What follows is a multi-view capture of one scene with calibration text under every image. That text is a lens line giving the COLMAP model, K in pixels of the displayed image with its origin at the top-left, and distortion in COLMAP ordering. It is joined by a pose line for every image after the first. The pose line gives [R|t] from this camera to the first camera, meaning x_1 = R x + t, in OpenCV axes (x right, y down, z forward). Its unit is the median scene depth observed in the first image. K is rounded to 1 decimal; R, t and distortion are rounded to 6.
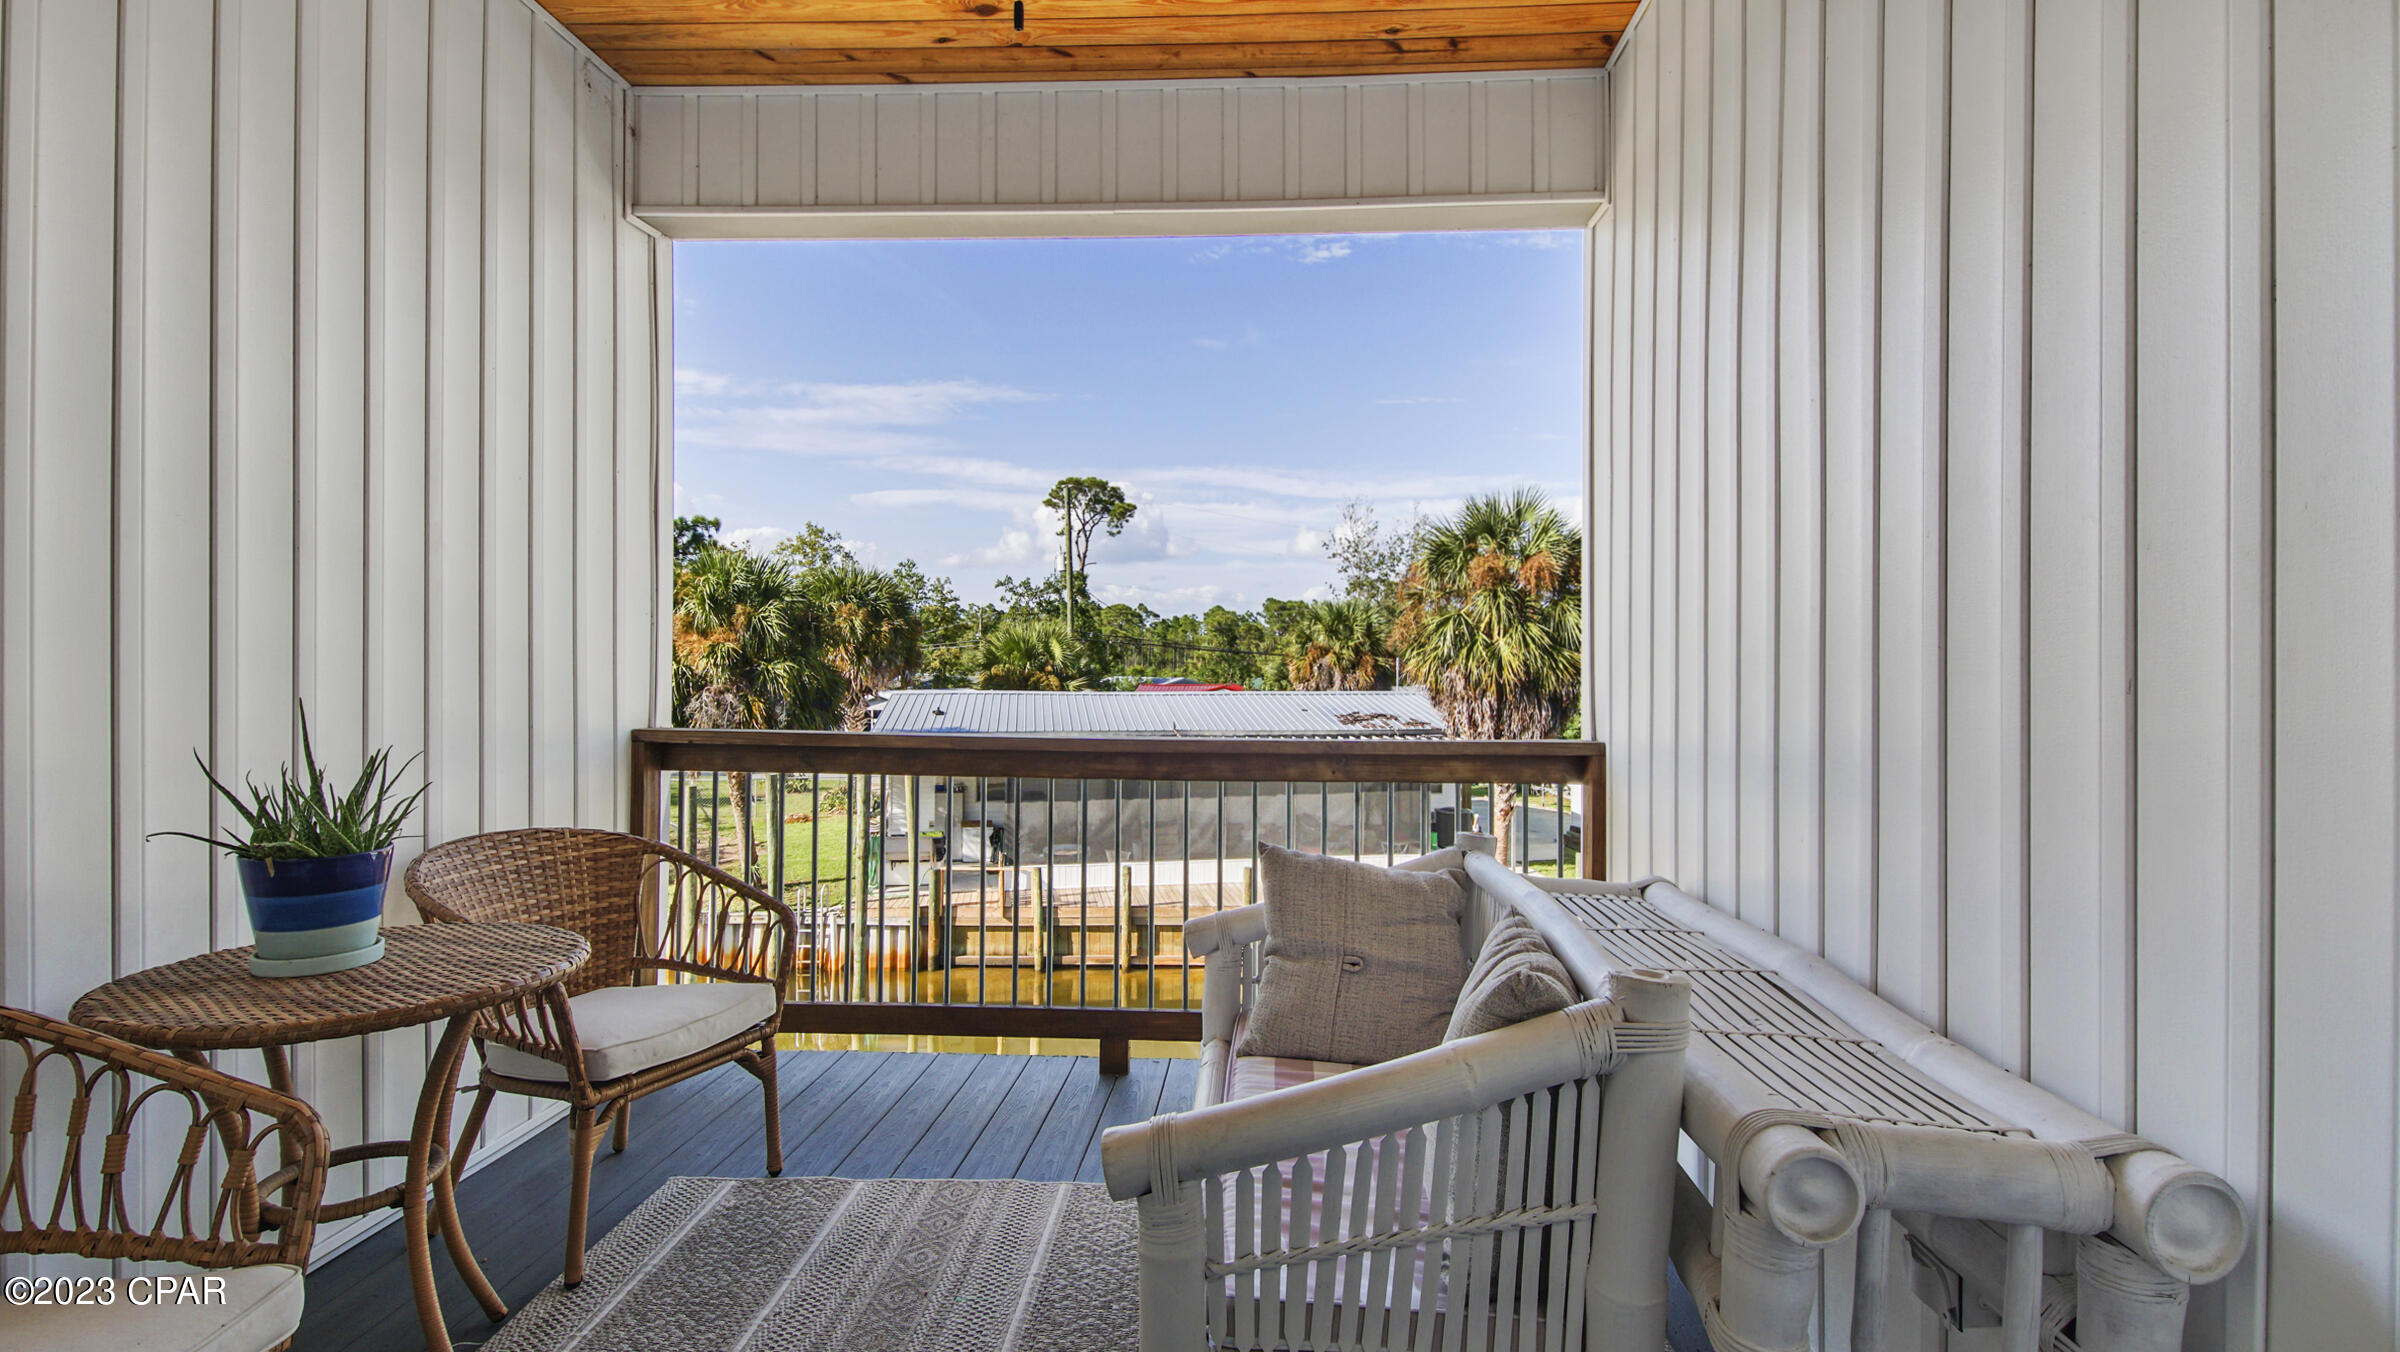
lens RADIAL K [[1118.1, 0, 1209.5], [0, 1118.1, 668.8], [0, 0, 1]] dist [0.024196, -0.001295]
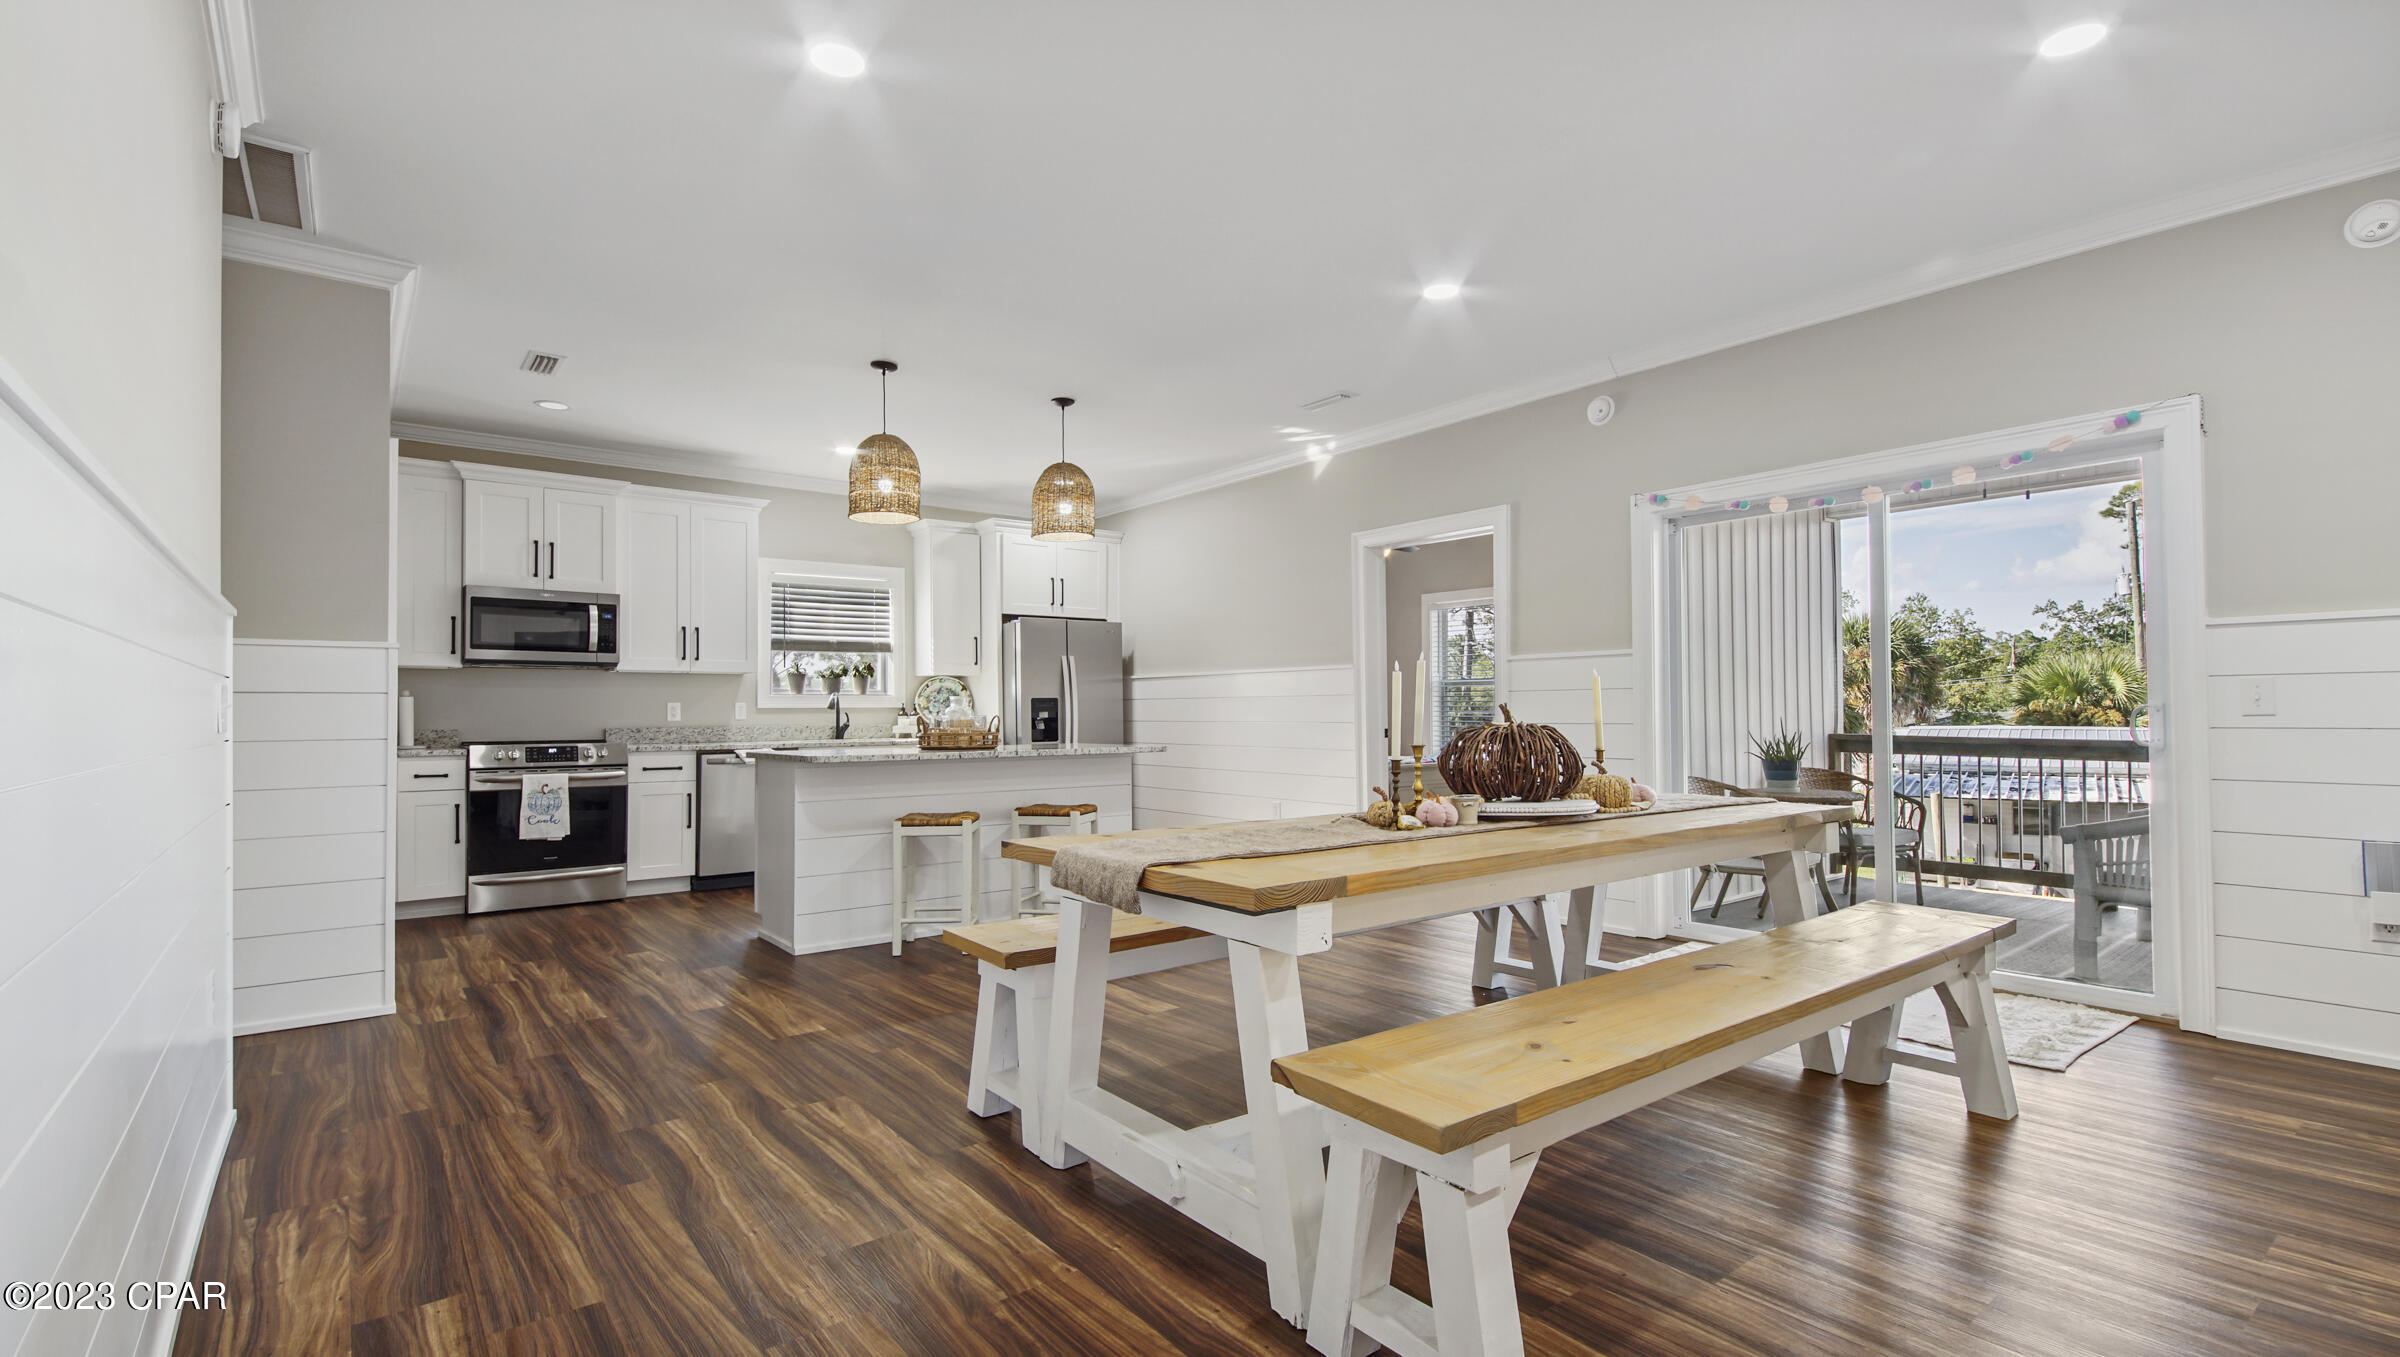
lens RADIAL K [[1098.9, 0, 1190.7], [0, 1098.9, 693.5], [0, 0, 1]] dist [0.034170, 0.000187]
pose [[0.670375, -0.020117, -0.741750, 0.025791], [0.010757, 0.999791, -0.017394, -0.000283], [0.741944, 0.003682, 0.670451, -0.126991]]
